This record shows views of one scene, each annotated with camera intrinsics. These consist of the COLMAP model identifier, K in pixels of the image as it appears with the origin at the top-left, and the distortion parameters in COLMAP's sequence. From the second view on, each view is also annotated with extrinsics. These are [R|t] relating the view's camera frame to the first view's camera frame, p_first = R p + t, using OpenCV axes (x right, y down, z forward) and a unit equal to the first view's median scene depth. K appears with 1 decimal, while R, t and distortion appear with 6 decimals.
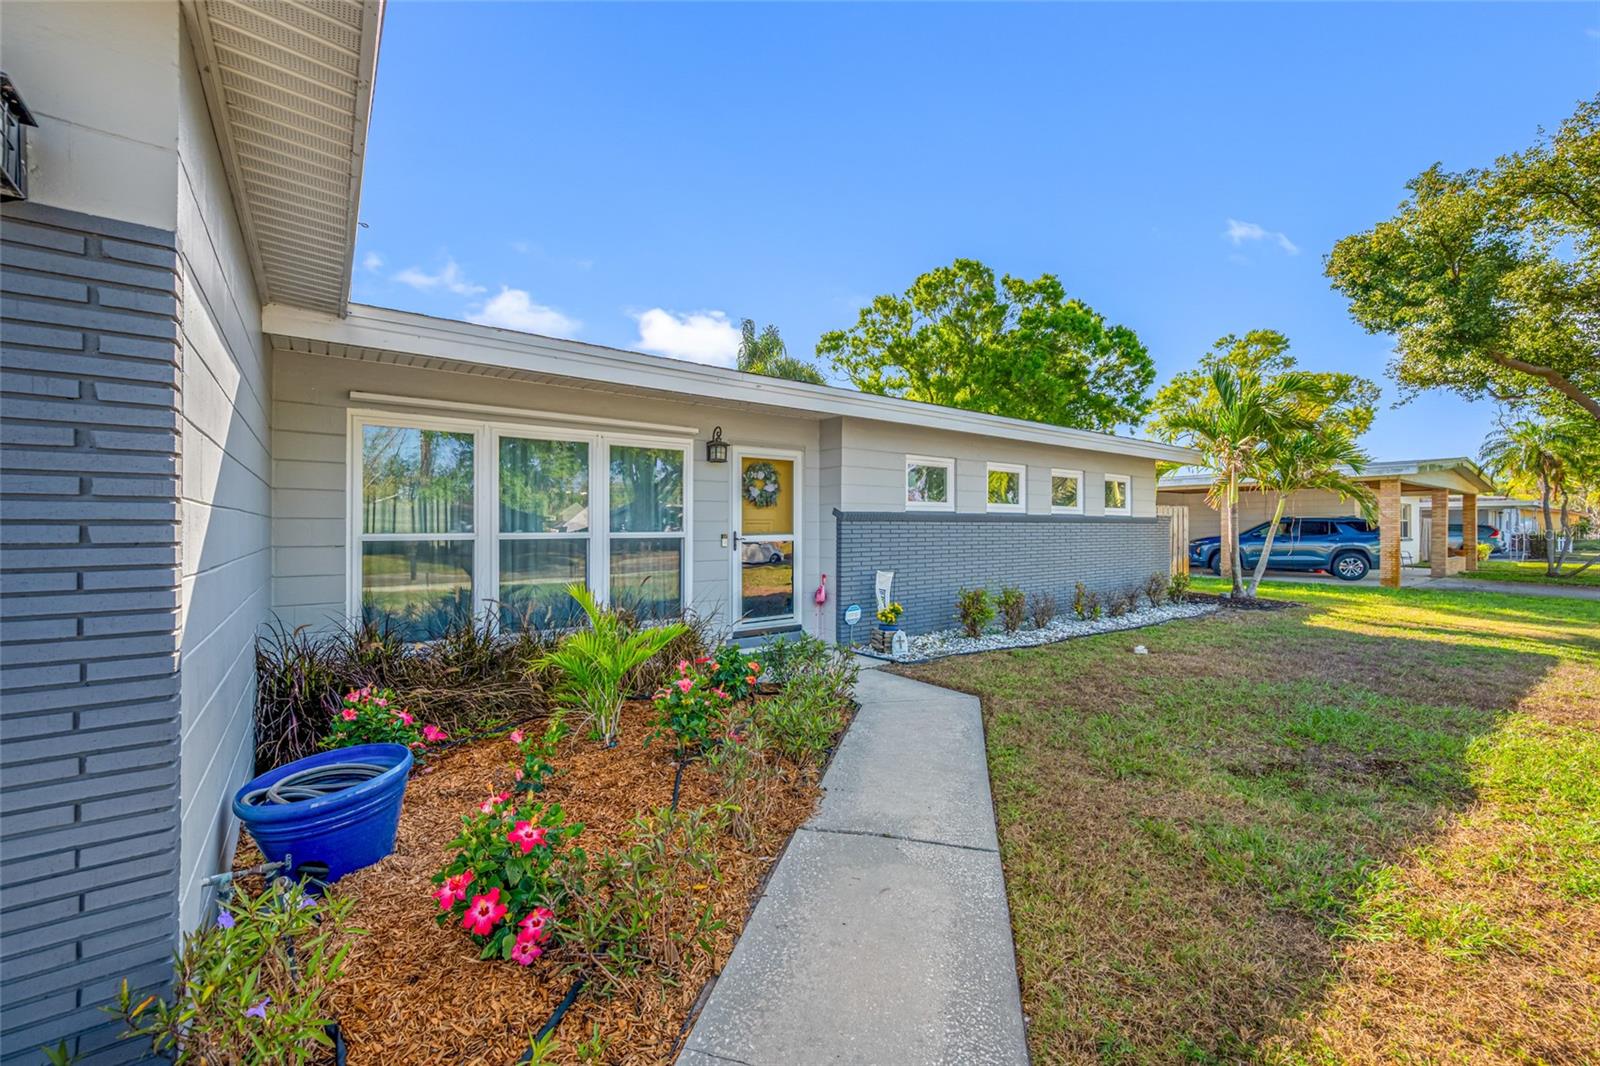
lens RADIAL K [[628.8, 0, 800.0], [0, 628.8, 533.0], [0, 0, 1]] dist [0.000579, 0.000007]
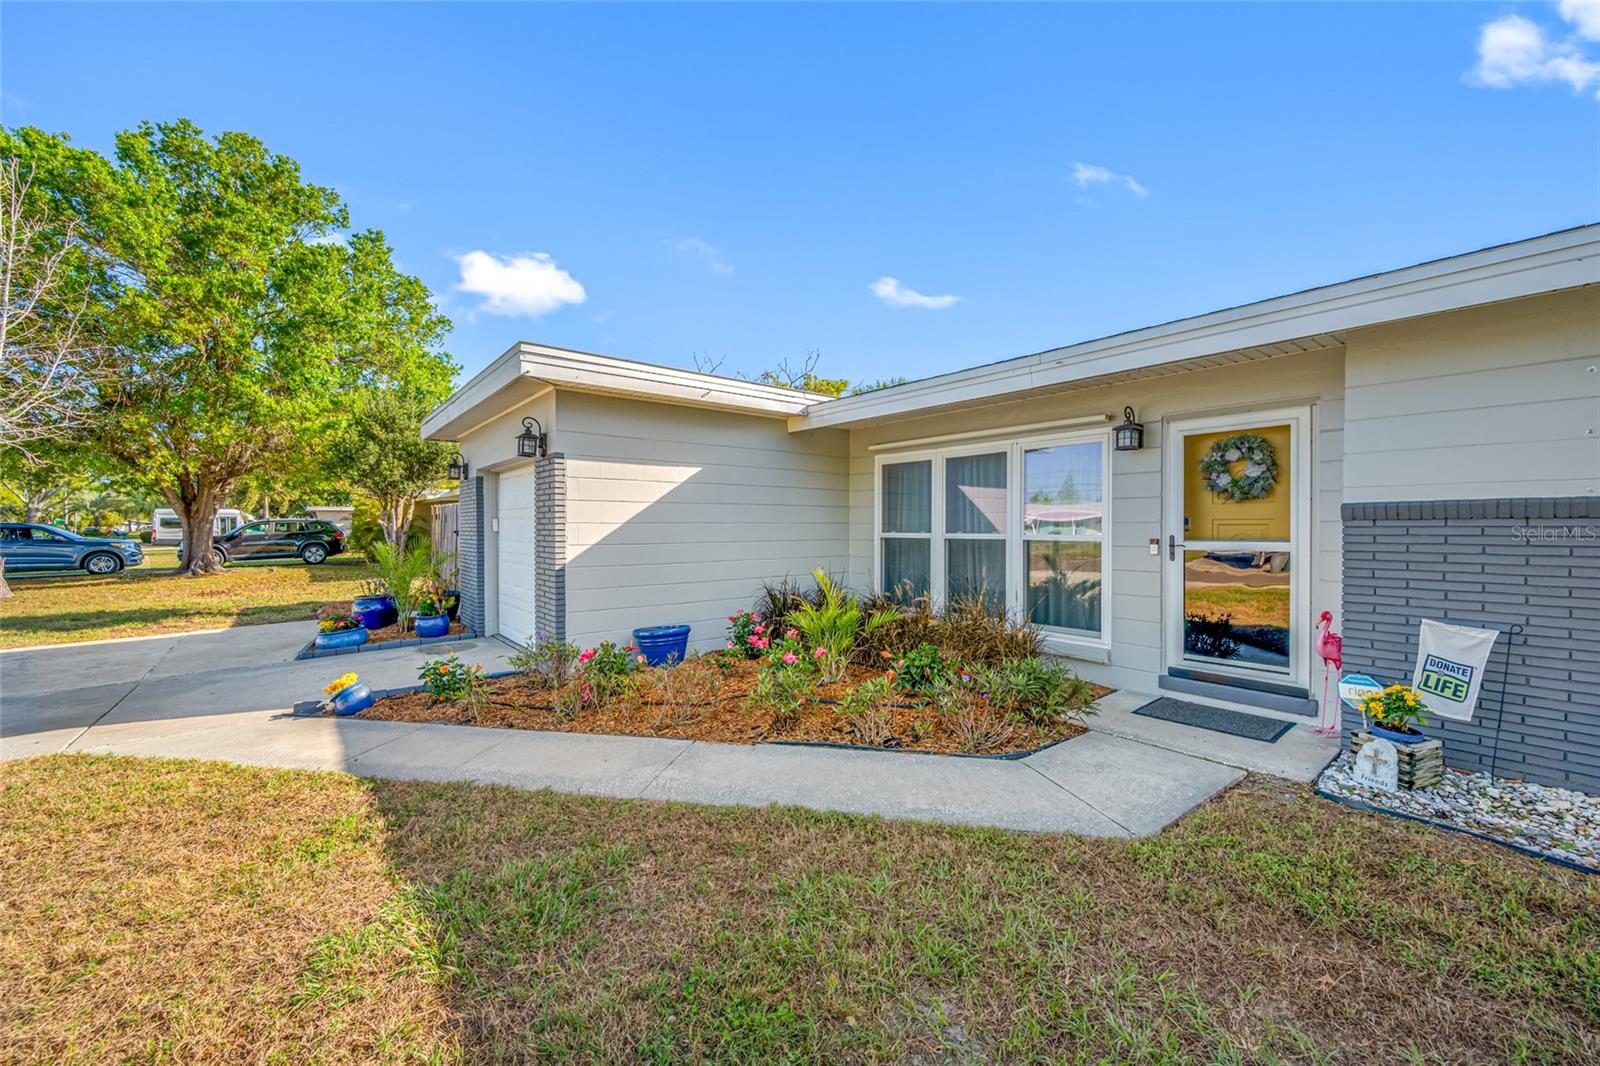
lens RADIAL K [[630.2, 0, 800.0], [0, 630.2, 533.0], [0, 0, 1]] dist [0.000793, 0.000053]
pose [[0.040979, 0.014849, -0.999050, 0.637501], [-0.002948, 0.999887, 0.014740, -0.015319], [0.999156, 0.002341, 0.041018, 0.516876]]
